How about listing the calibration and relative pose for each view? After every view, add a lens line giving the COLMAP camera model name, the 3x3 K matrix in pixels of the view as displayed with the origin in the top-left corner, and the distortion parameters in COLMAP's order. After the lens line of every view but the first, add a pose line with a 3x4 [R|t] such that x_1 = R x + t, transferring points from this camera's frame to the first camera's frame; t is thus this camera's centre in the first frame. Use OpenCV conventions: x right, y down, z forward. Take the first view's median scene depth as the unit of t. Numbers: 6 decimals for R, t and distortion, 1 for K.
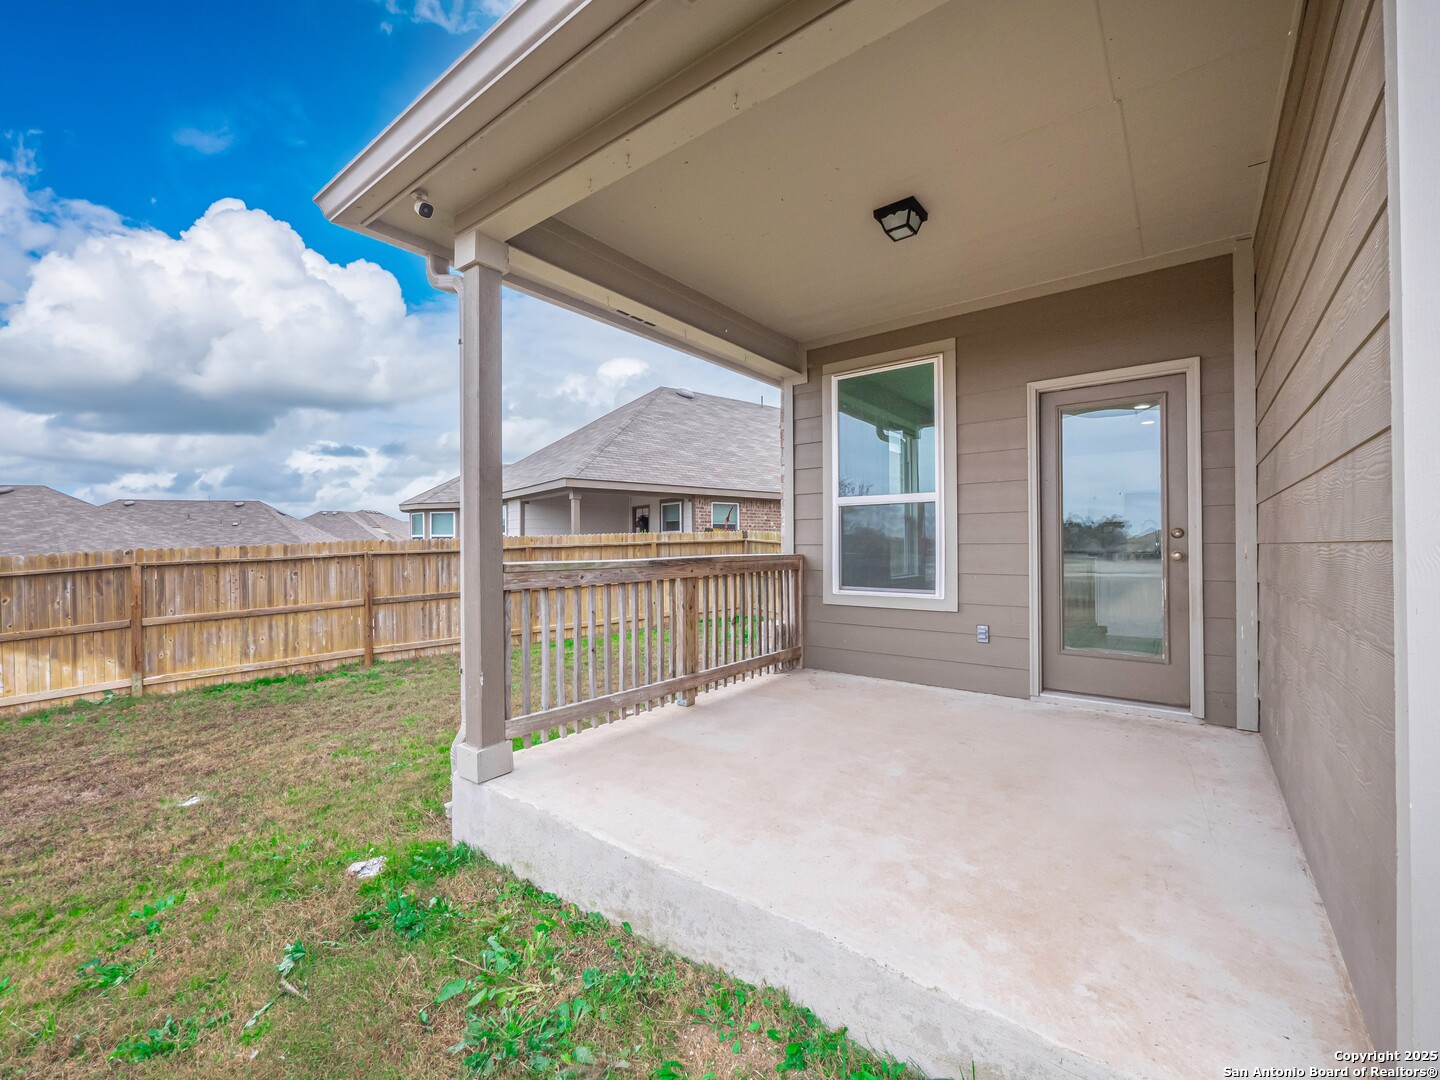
lens RADIAL K [[614.9, 0, 708.3], [0, 614.9, 539.4], [0, 0, 1]] dist [-0.014584, 0.000050]
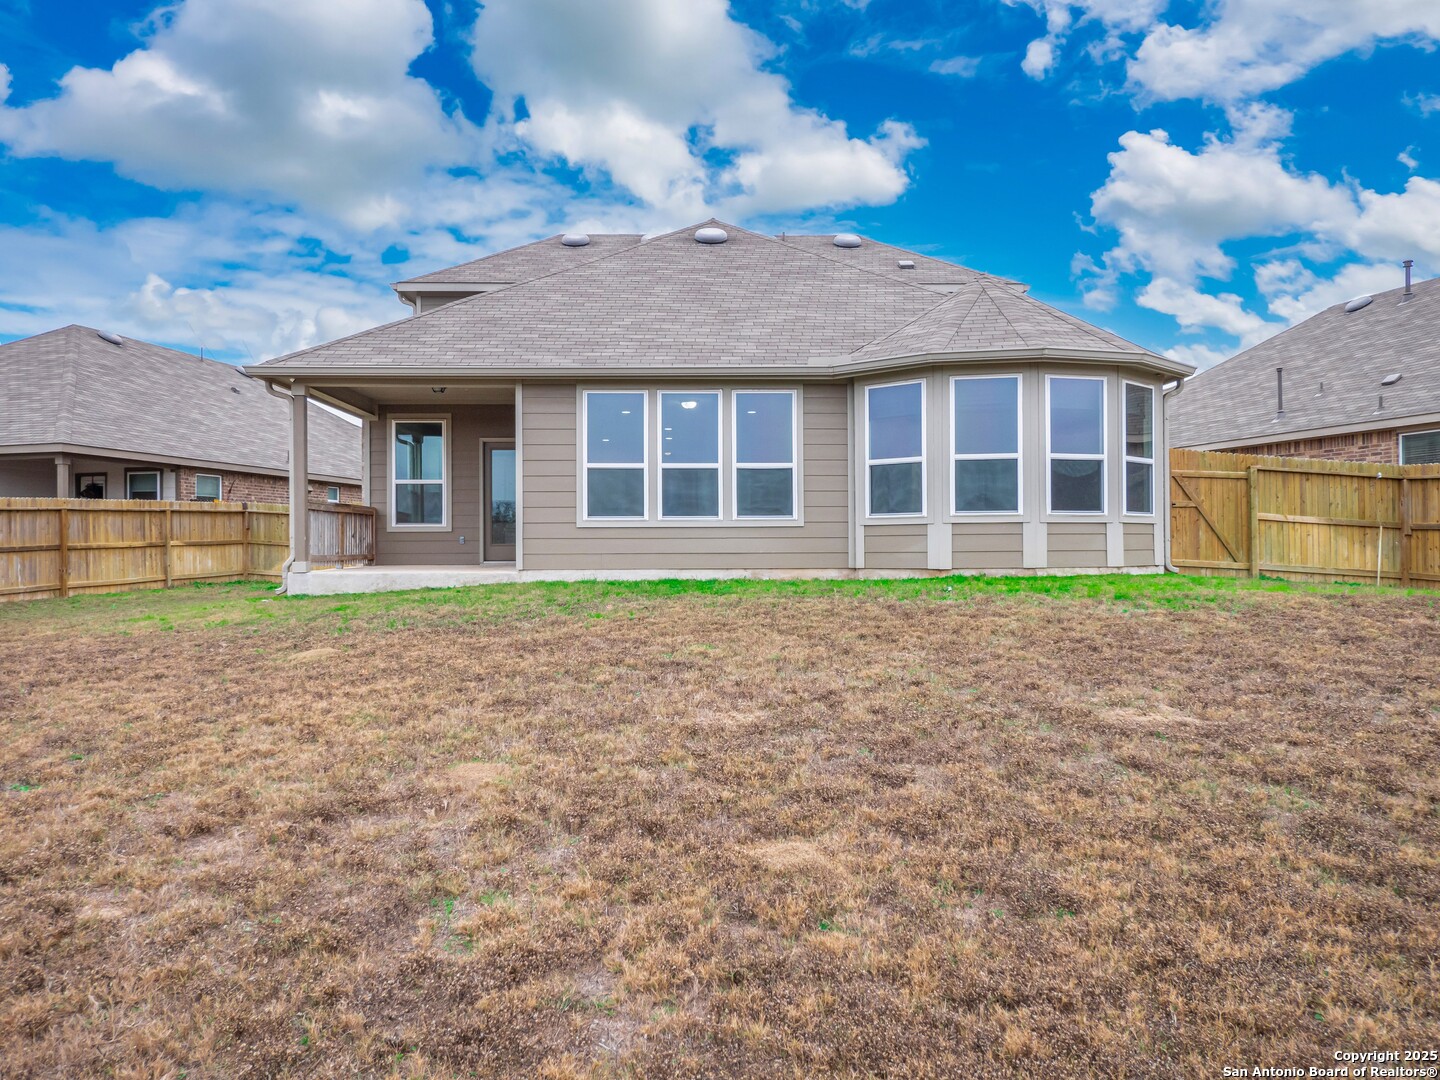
lens RADIAL K [[930.6, 0, 715.3], [0, 930.6, 537.1], [0, 0, 1]] dist [-0.001749, 0.001051]
pose [[0.761175, 0.006139, 0.648517, -0.418369], [-0.005010, 0.999981, -0.003585, 0.054647], [-0.648527, -0.000520, 0.761192, -0.871609]]
